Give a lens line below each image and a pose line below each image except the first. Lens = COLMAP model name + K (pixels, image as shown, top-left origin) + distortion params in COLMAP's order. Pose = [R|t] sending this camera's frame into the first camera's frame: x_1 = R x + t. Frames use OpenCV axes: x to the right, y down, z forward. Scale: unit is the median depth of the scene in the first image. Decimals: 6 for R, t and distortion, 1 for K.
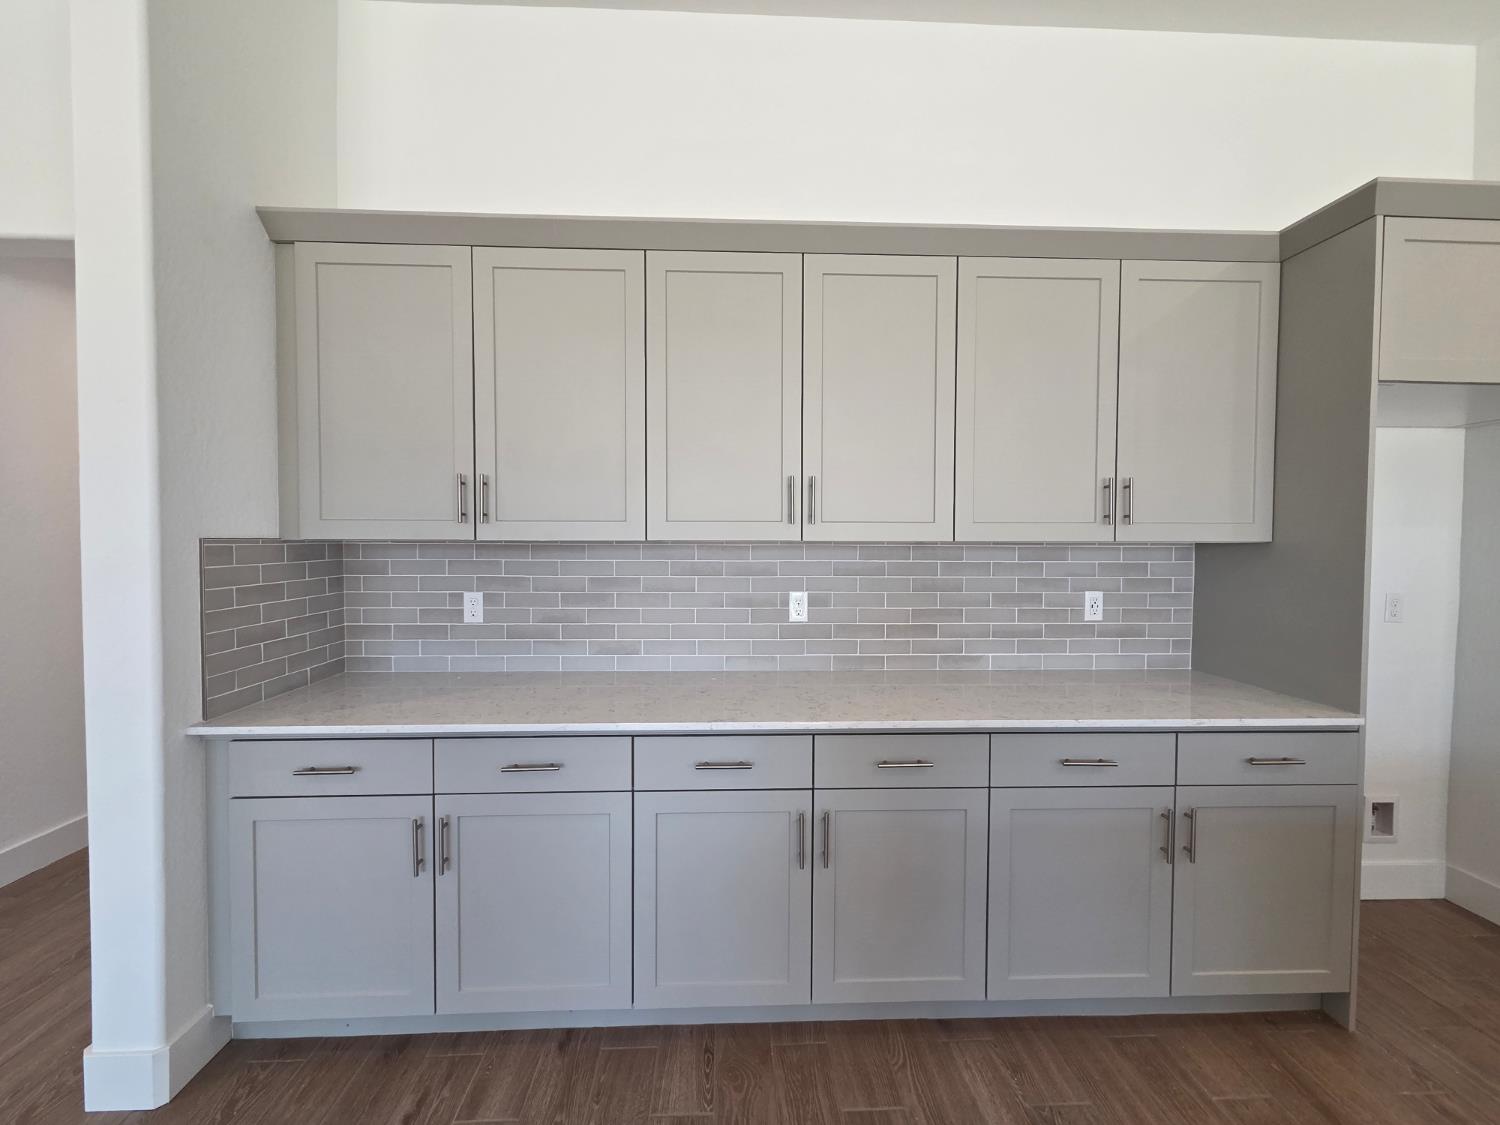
lens RADIAL K [[611.4, 0, 746.4], [0, 611.4, 559.7], [0, 0, 1]] dist [0.003289, -0.000364]
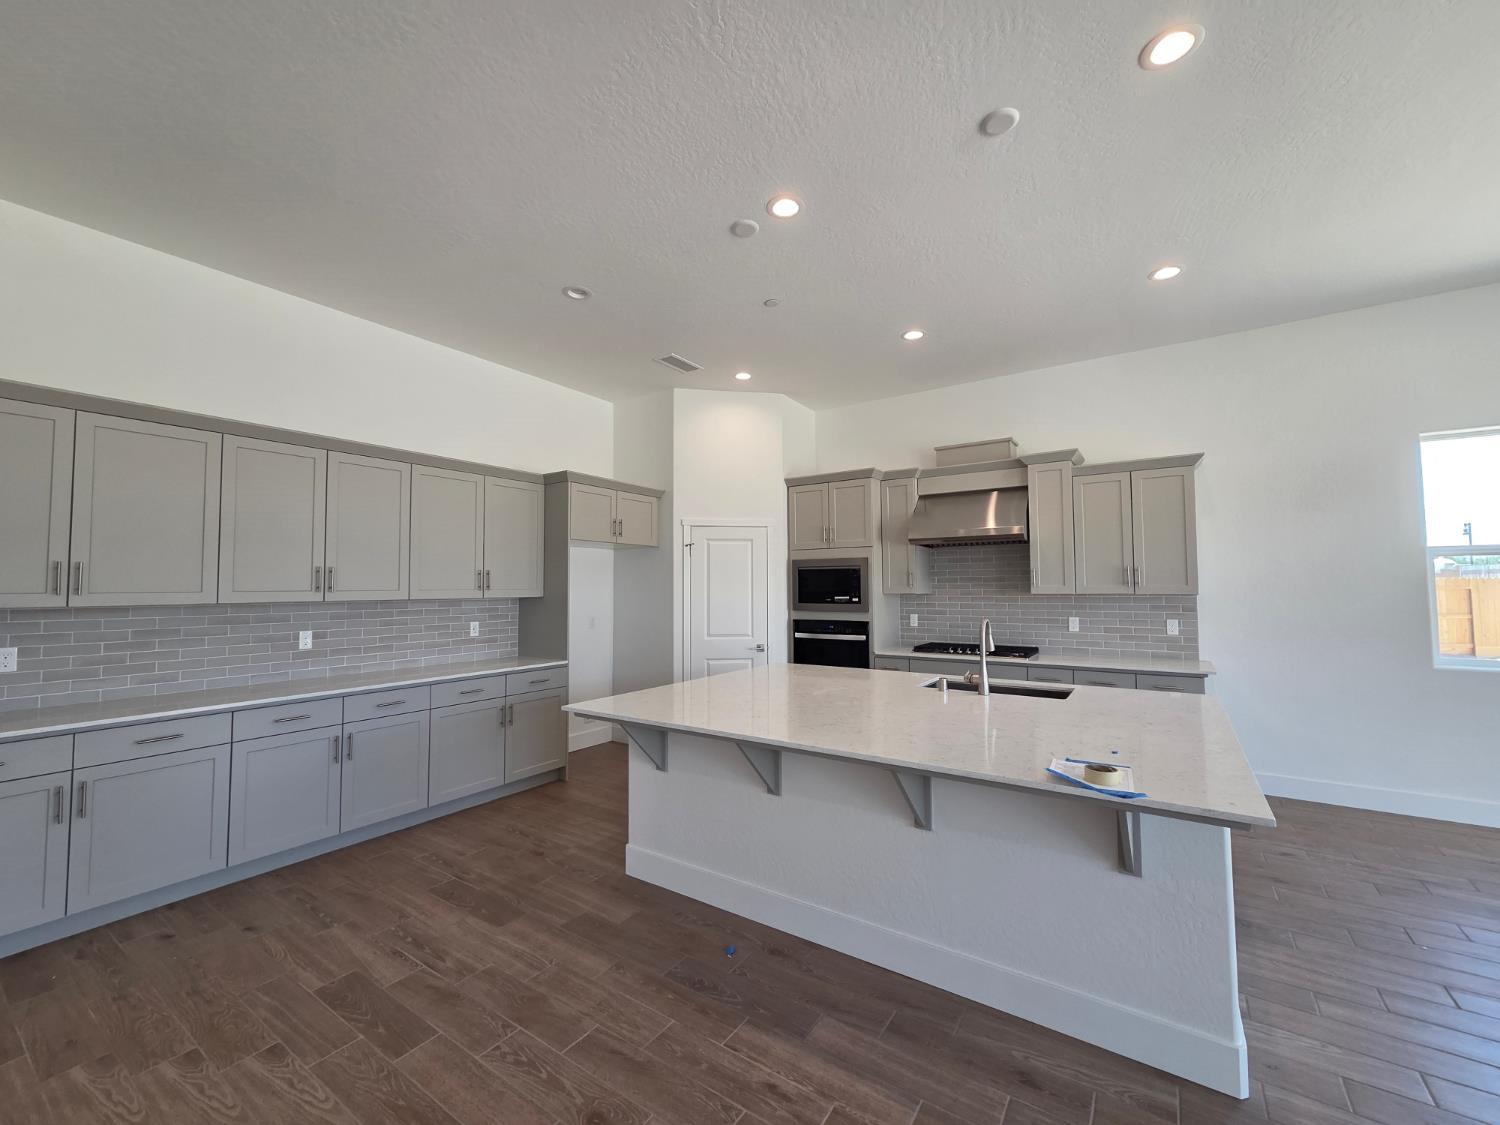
lens RADIAL K [[611.4, 0, 746.4], [0, 611.4, 559.7], [0, 0, 1]] dist [0.003289, -0.000364]
pose [[0.598328, 0.029434, 0.800710, -0.622645], [0.033534, 0.997530, -0.061727, 0.001616], [-0.800549, 0.063784, 0.595863, -1.122541]]
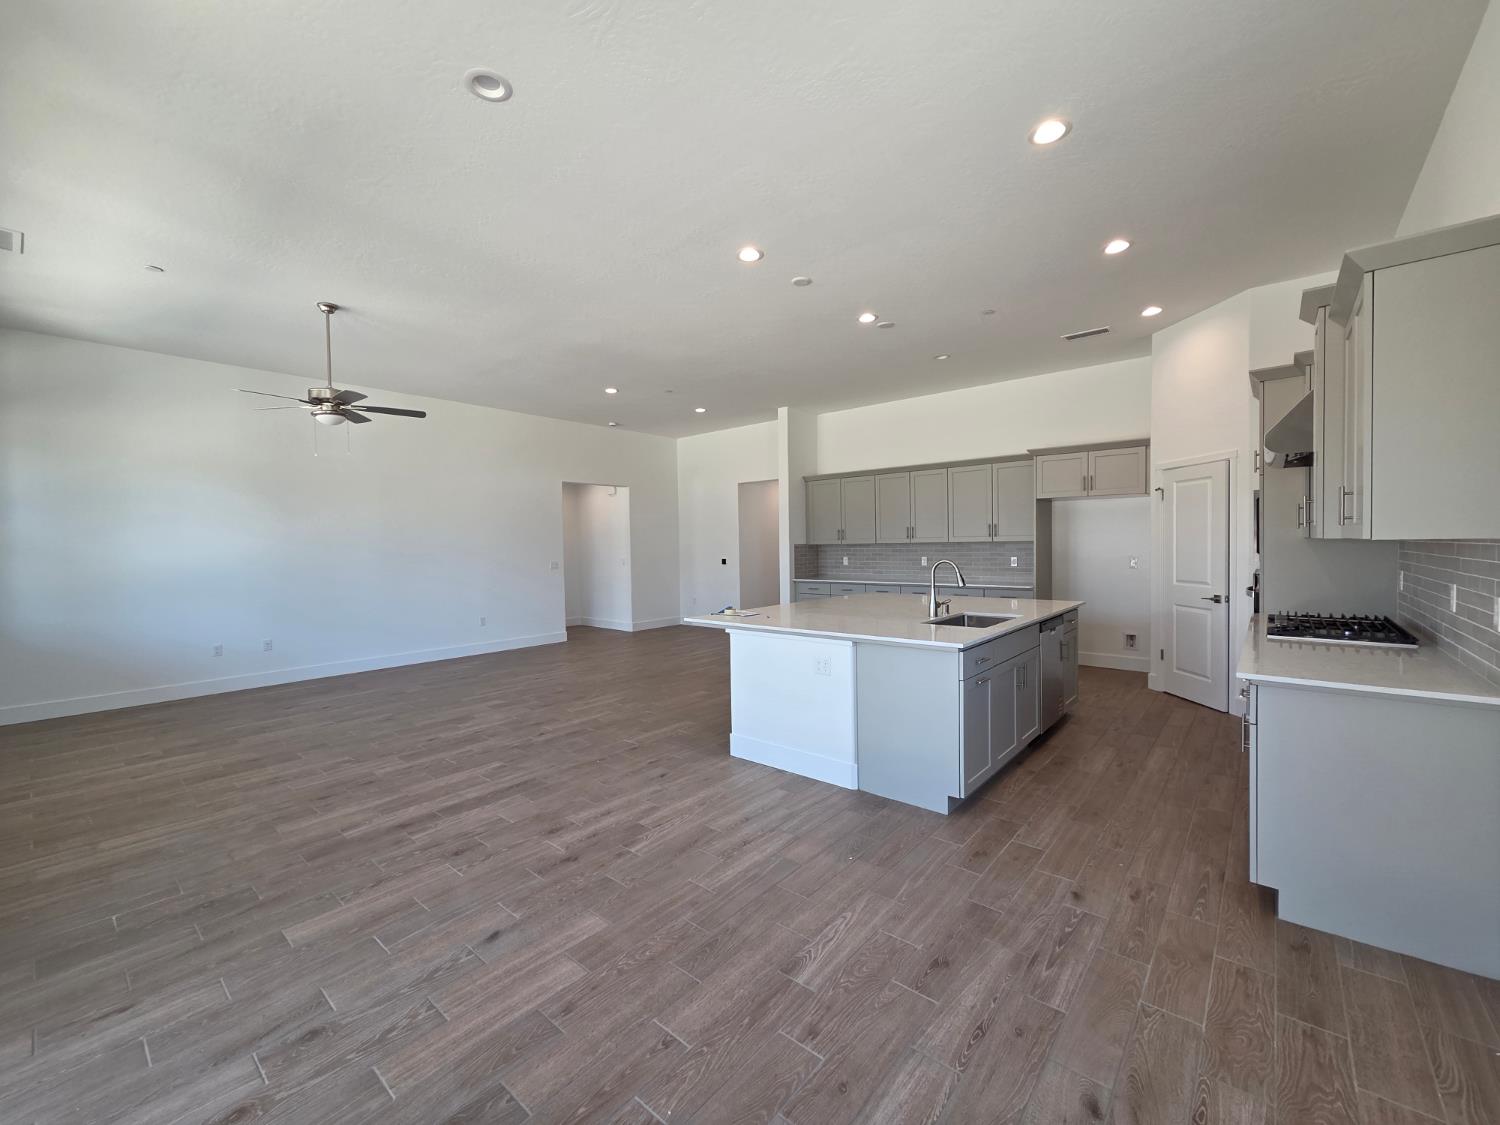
lens RADIAL K [[611.4, 0, 746.4], [0, 611.4, 559.7], [0, 0, 1]] dist [0.003289, -0.000364]
pose [[0.733674, 0.001379, -0.679500, 1.969466], [-0.001937, 0.999998, -0.000062, 0.080027], [0.679499, 0.001361, 0.733675, -2.598928]]
